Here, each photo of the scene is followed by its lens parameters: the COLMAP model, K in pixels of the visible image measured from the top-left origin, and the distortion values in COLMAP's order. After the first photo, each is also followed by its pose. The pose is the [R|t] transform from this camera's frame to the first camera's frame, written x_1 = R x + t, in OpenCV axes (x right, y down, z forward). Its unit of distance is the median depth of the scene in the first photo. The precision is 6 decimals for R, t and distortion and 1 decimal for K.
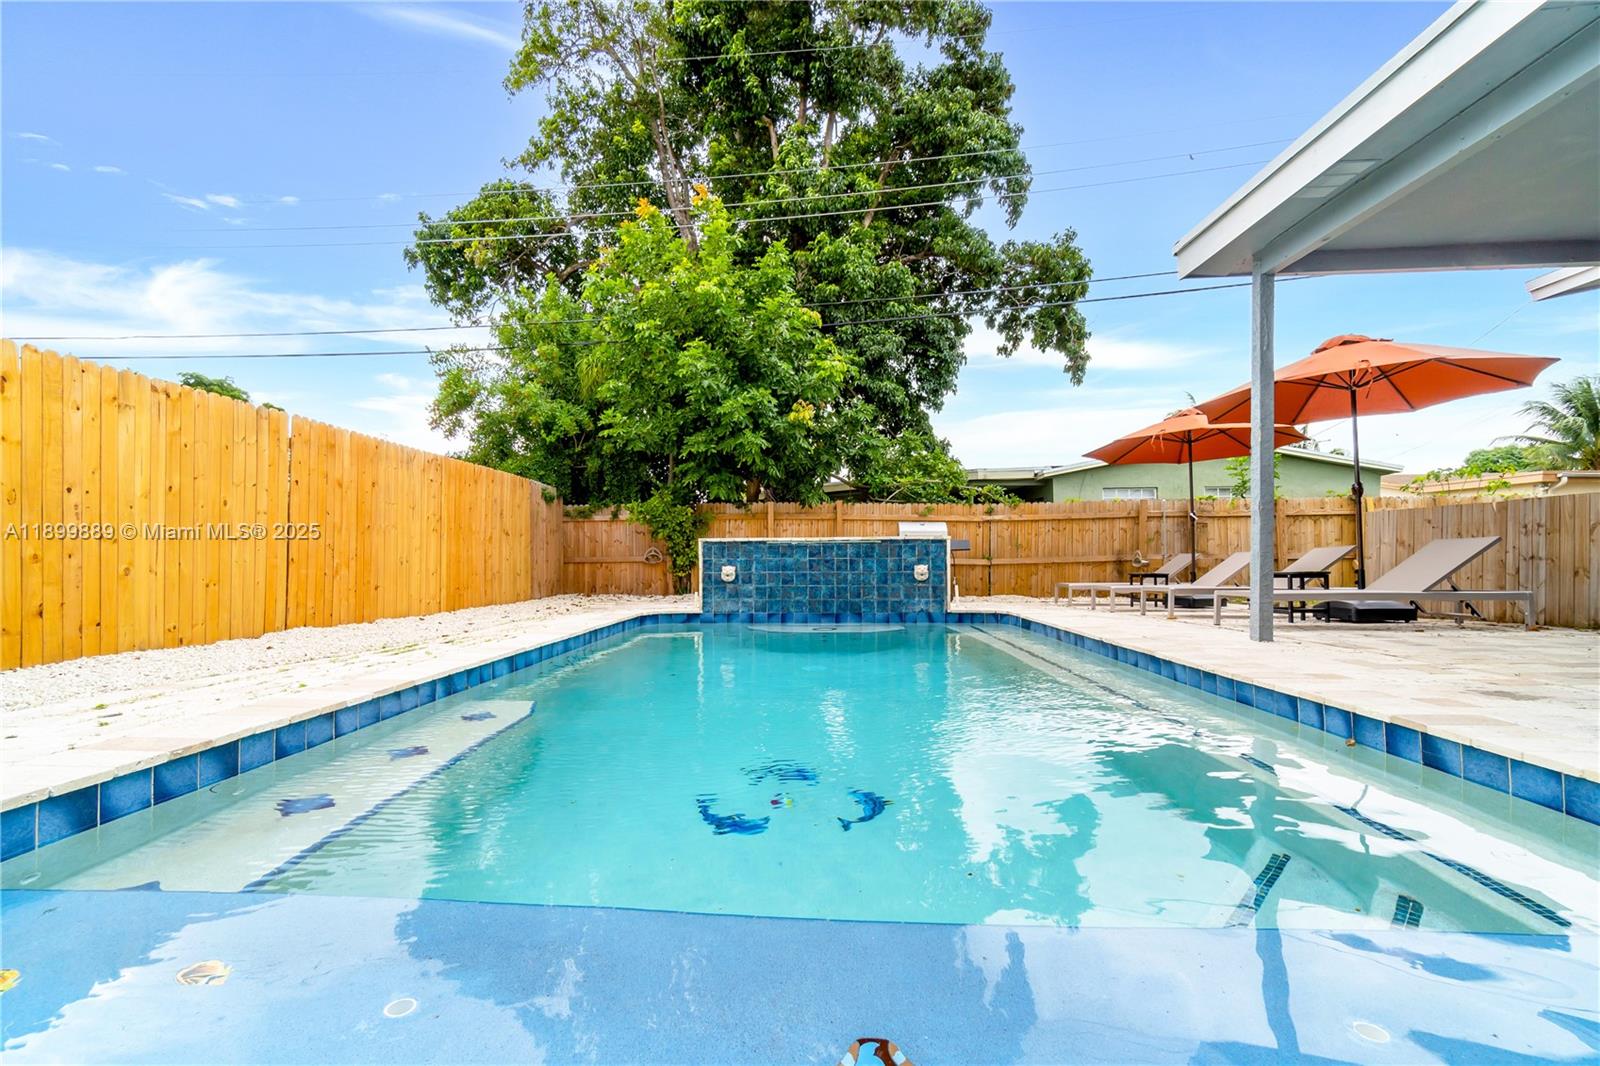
lens RADIAL K [[703.3, 0, 795.0], [0, 703.3, 542.6], [0, 0, 1]] dist [0.001504, -0.000372]
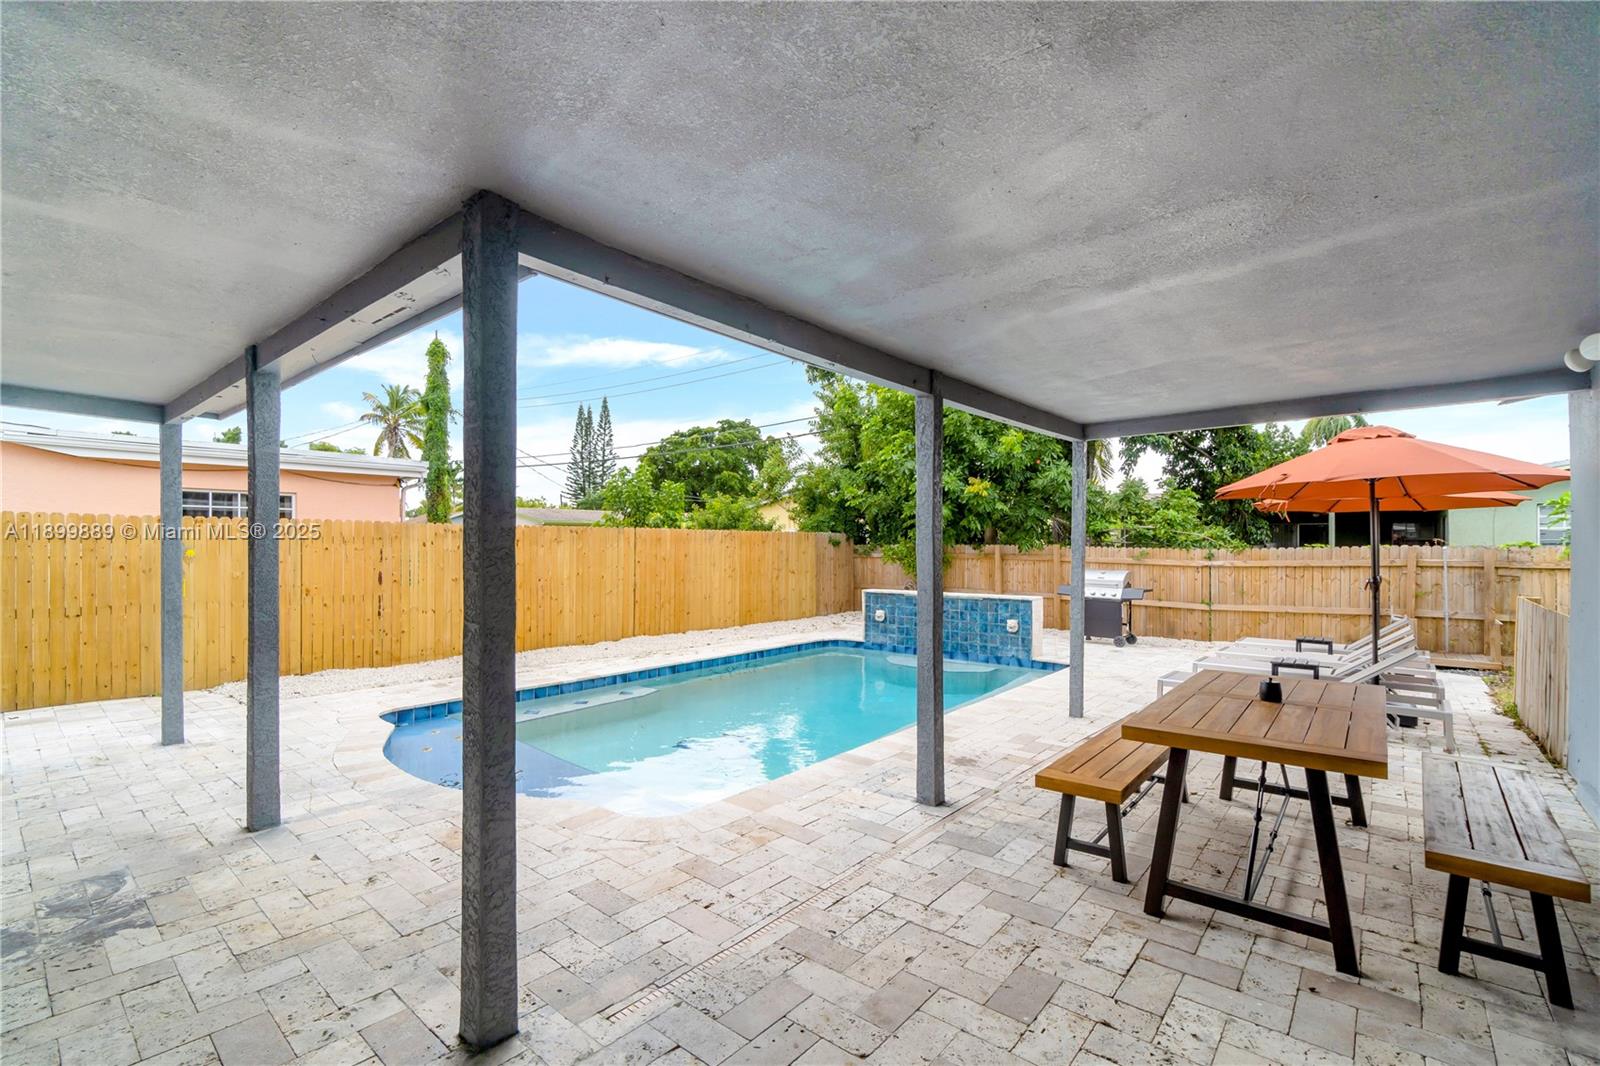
lens RADIAL K [[703.3, 0, 795.6], [0, 703.3, 543.8], [0, 0, 1]] dist [0.001504, -0.000372]
pose [[0.794132, 0.006941, -0.607705, 0.625944], [0.006356, 0.999785, 0.019724, -0.128944], [0.607712, -0.019526, 0.793918, -0.220680]]
